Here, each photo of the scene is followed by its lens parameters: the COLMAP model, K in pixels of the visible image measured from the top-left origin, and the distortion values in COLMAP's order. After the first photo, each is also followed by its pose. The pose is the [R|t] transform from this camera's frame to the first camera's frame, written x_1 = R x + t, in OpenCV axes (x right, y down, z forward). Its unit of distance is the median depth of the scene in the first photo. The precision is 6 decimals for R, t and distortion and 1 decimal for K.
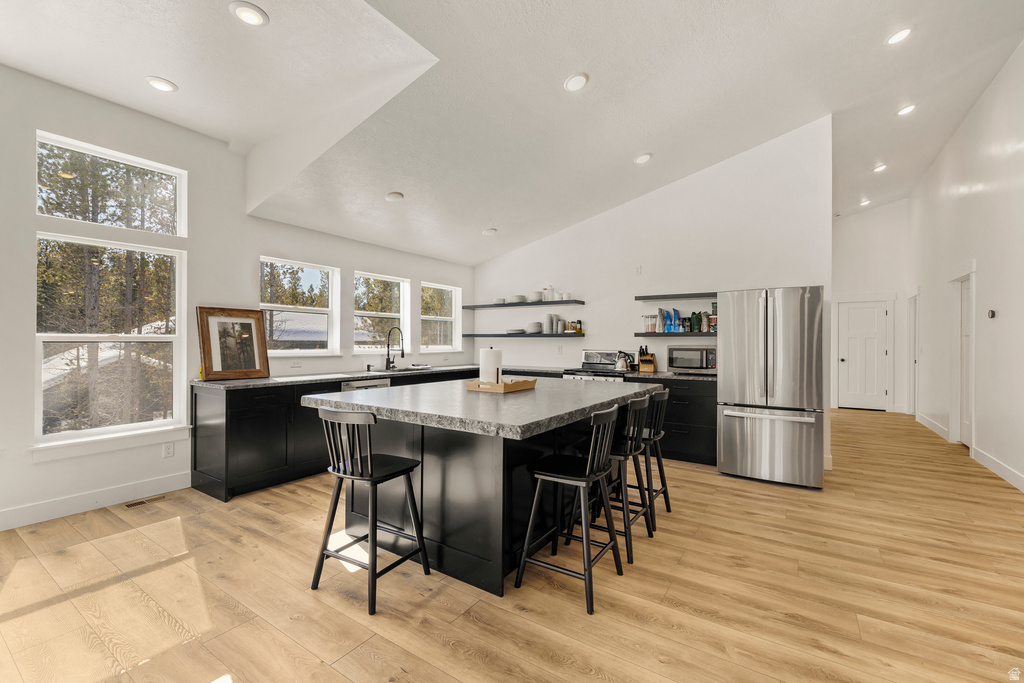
lens RADIAL K [[433.0, 0, 509.8], [0, 433.0, 345.0], [0, 0, 1]] dist [-0.000374, 0.000846]
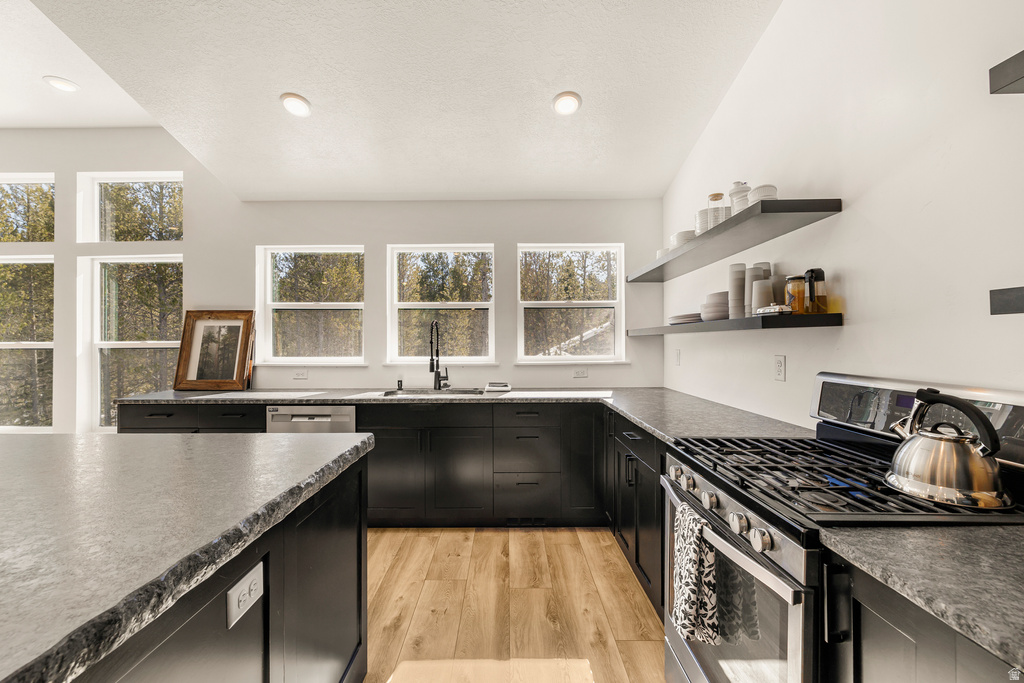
lens RADIAL K [[433.0, 0, 507.3], [0, 433.0, 345.2], [0, 0, 1]] dist [-0.000374, 0.000846]
pose [[0.551349, -0.003686, -0.834266, 0.313525], [0.000586, 0.999992, -0.004031, -0.005997], [0.834274, 0.001733, 0.551347, 0.730535]]
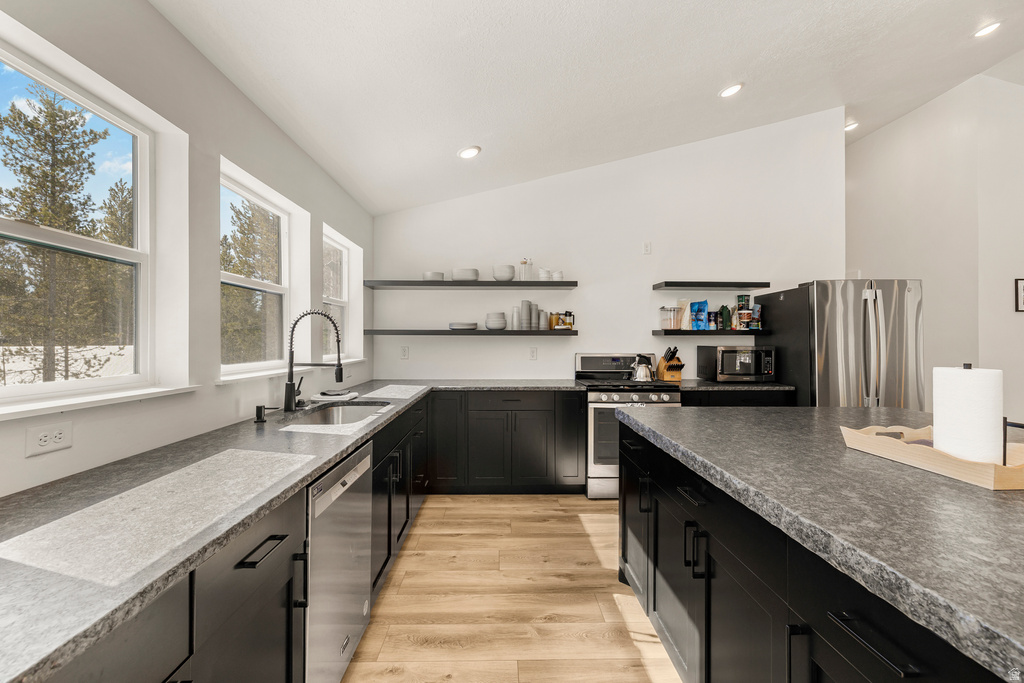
lens RADIAL K [[433.0, 0, 510.2], [0, 433.0, 340.6], [0, 0, 1]] dist [-0.000374, 0.000846]
pose [[0.818974, -0.004749, 0.573811, -0.348459], [0.007117, 0.999973, -0.001882, -0.010060], [-0.573787, 0.005625, 0.818985, 0.523228]]
